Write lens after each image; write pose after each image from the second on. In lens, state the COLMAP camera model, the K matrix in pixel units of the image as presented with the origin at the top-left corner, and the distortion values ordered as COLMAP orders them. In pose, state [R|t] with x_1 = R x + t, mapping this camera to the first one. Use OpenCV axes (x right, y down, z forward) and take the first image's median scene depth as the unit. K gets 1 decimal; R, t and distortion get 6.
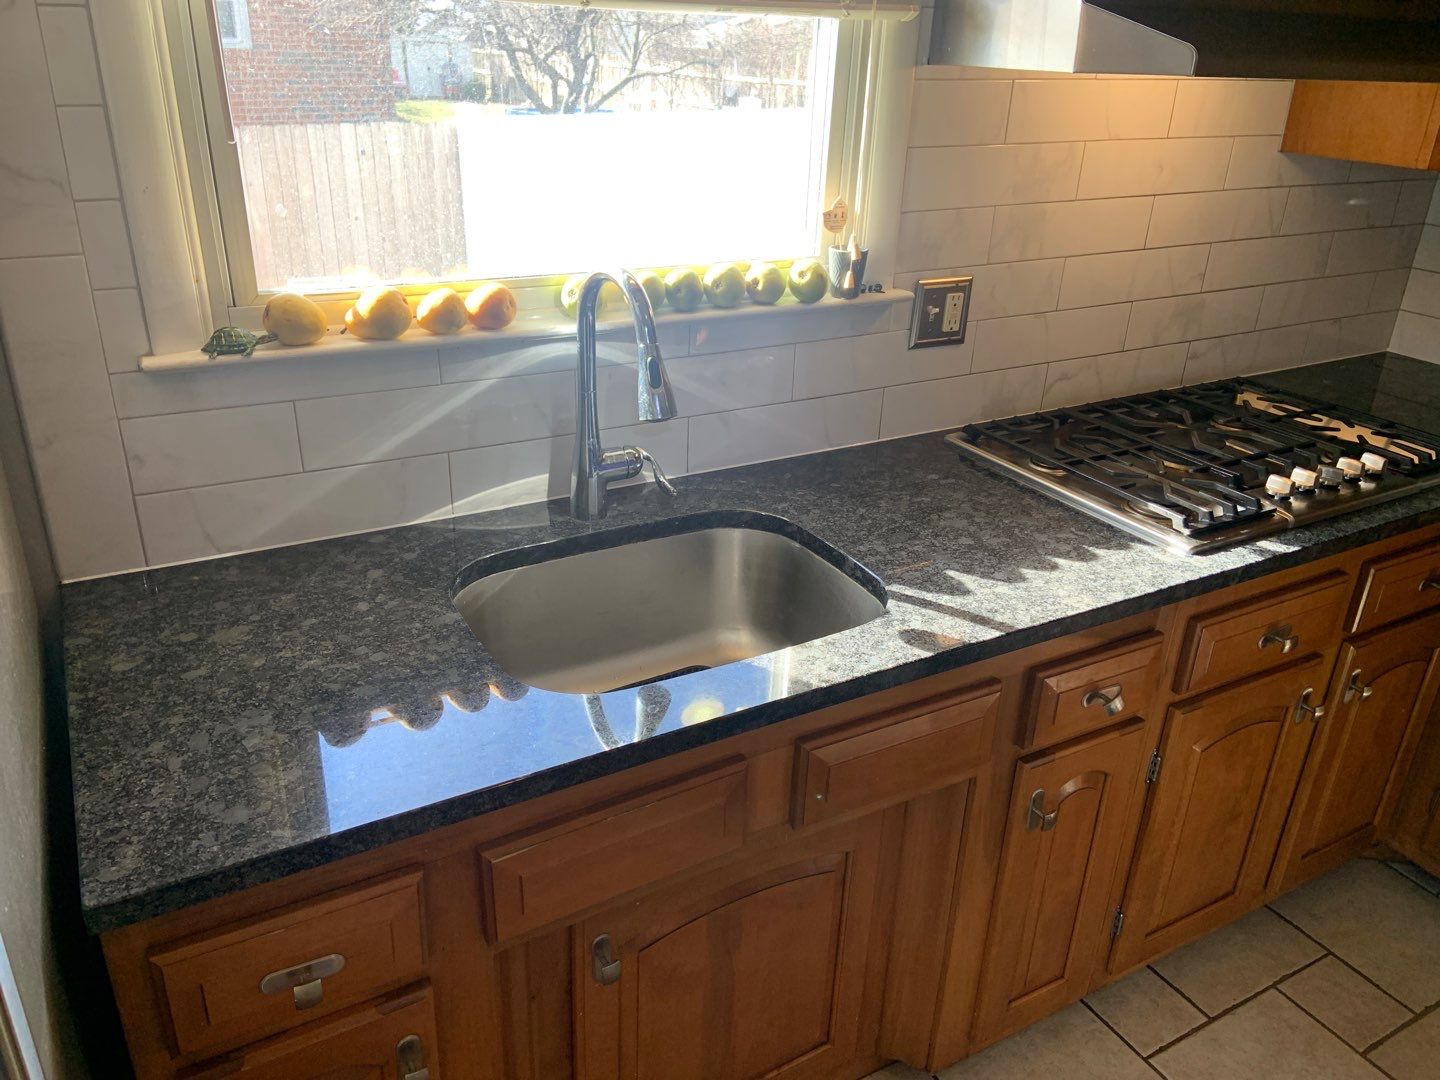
lens RADIAL K [[1097.2, 0, 719.9], [0, 1097.2, 523.0], [0, 0, 1]] dist [0.134941, -0.179930]
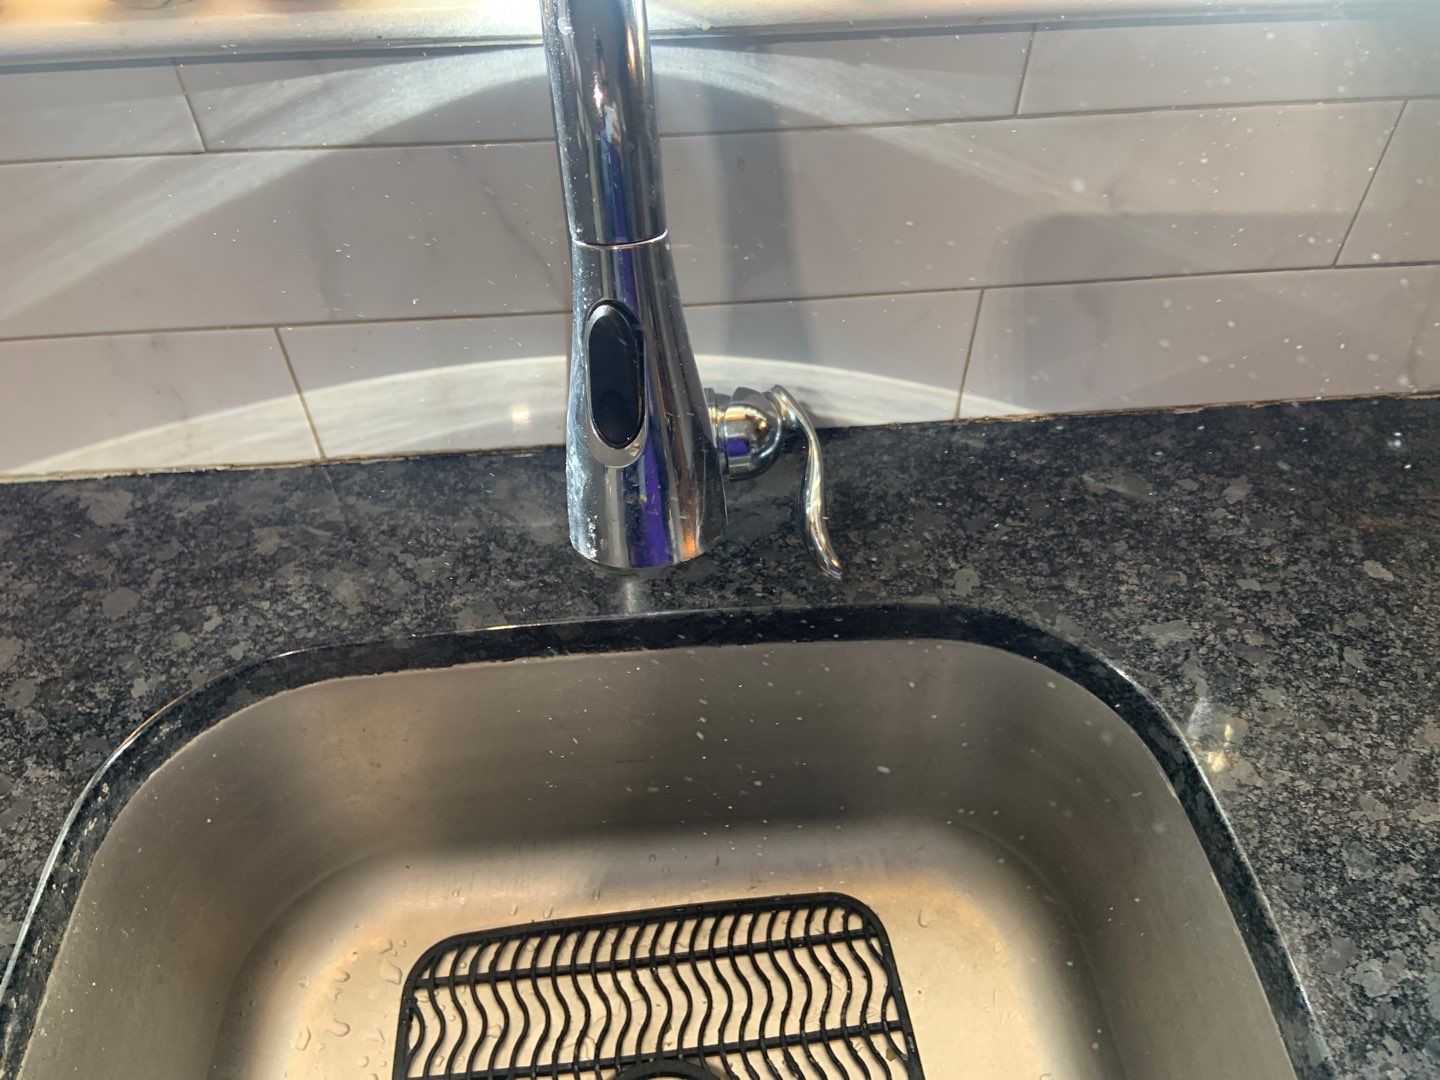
lens RADIAL K [[1097.2, 0, 719.9], [0, 1097.2, 523.0], [0, 0, 1]] dist [0.134941, -0.179930]
pose [[0.901575, 0.282354, -0.327778, 0.033478], [-0.138277, 0.905983, 0.400092, -0.160109], [0.409929, -0.315389, 0.855855, 0.643494]]
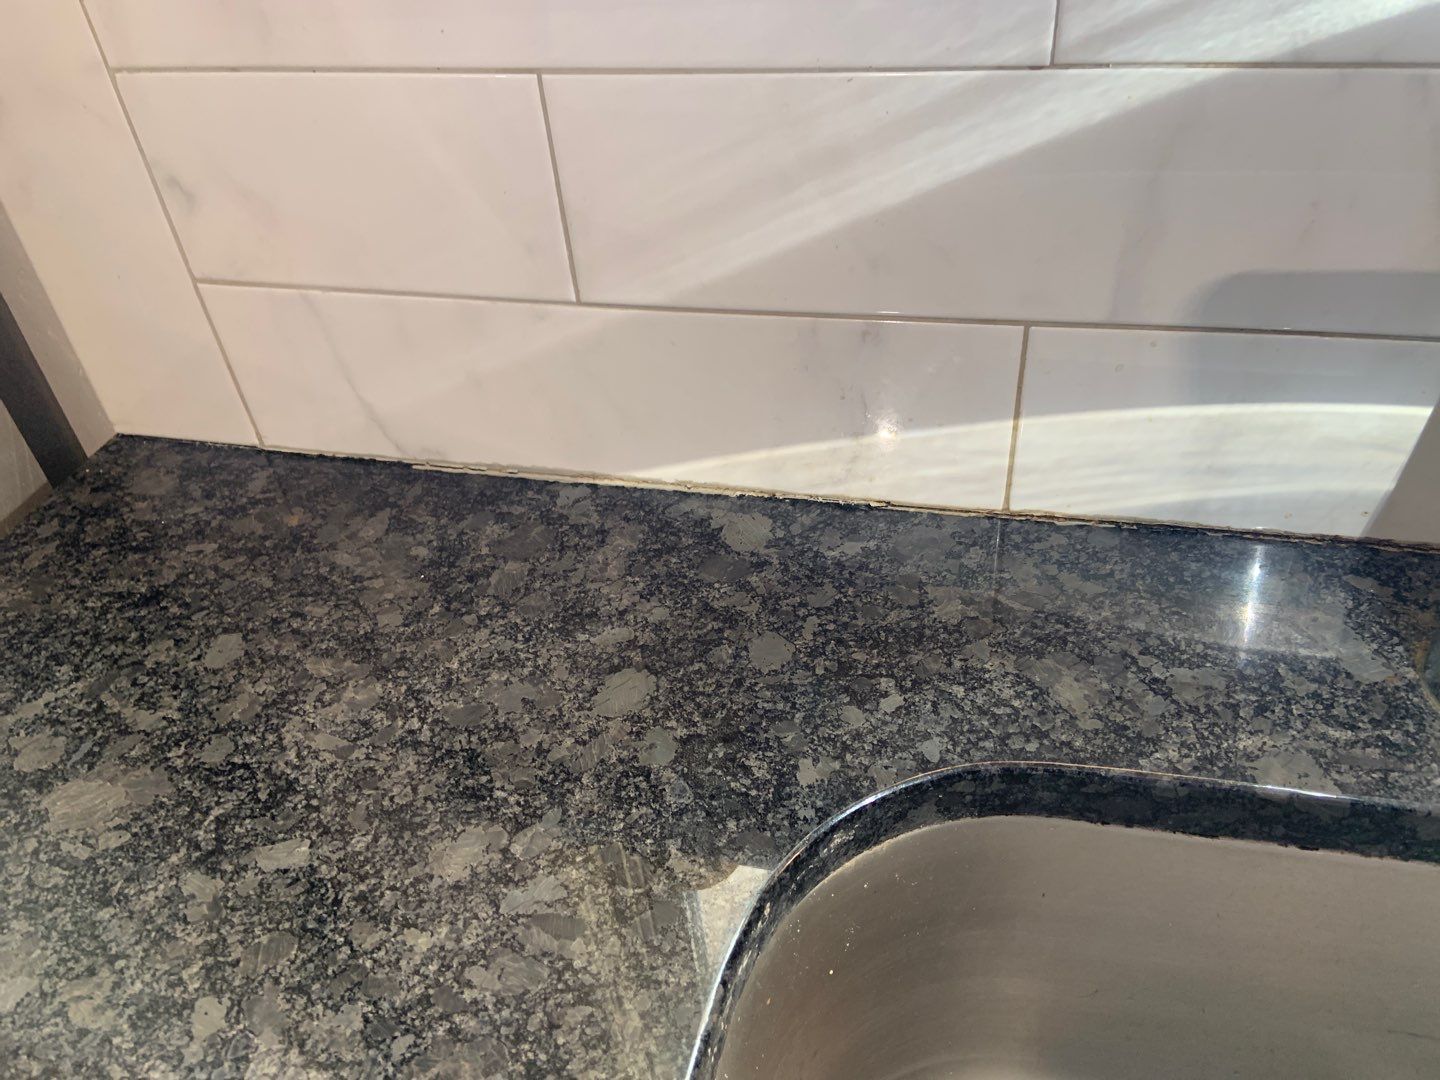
lens RADIAL K [[1093.5, 0, 718.4], [0, 1093.5, 512.6], [0, 0, 1]] dist [0.123095, -0.159305]
pose [[0.718821, 0.361289, -0.593942, -0.104871], [-0.184756, 0.922909, 0.337794, -0.090642], [0.670196, -0.133079, 0.730156, 0.661280]]
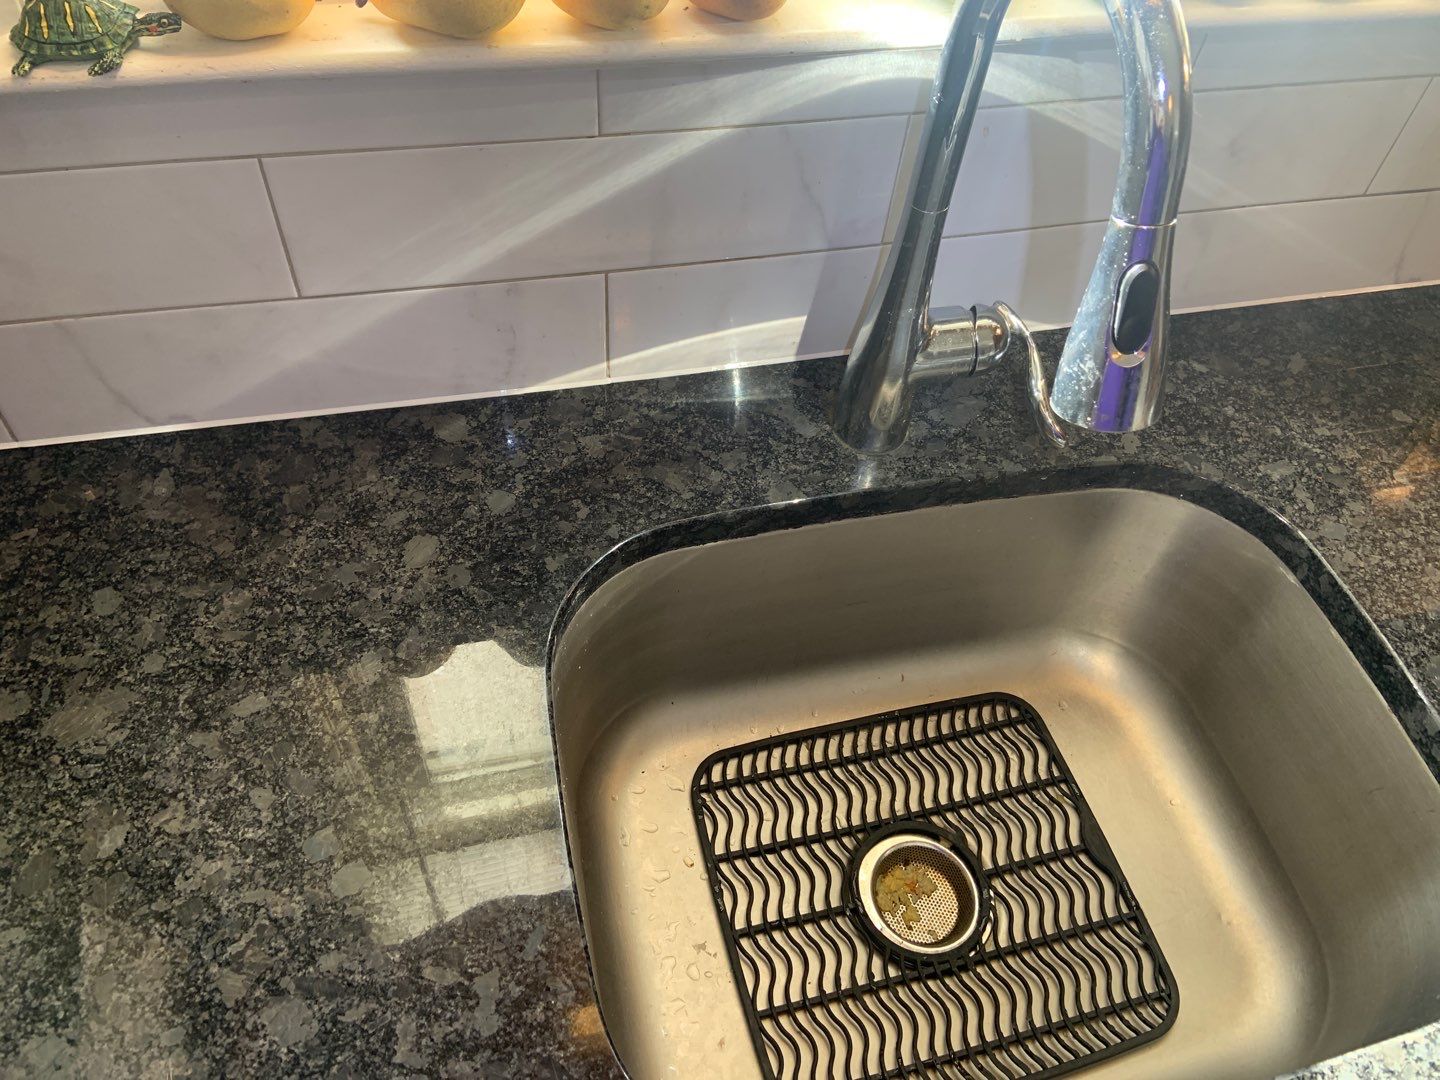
lens RADIAL K [[1093.5, 0, 718.4], [0, 1093.5, 512.6], [0, 0, 1]] dist [0.123095, -0.159305]
pose [[0.958584, 0.239971, -0.153394, -0.093169], [-0.149085, 0.881687, 0.447662, -0.172340], [0.242672, -0.406253, 0.880948, 0.501888]]
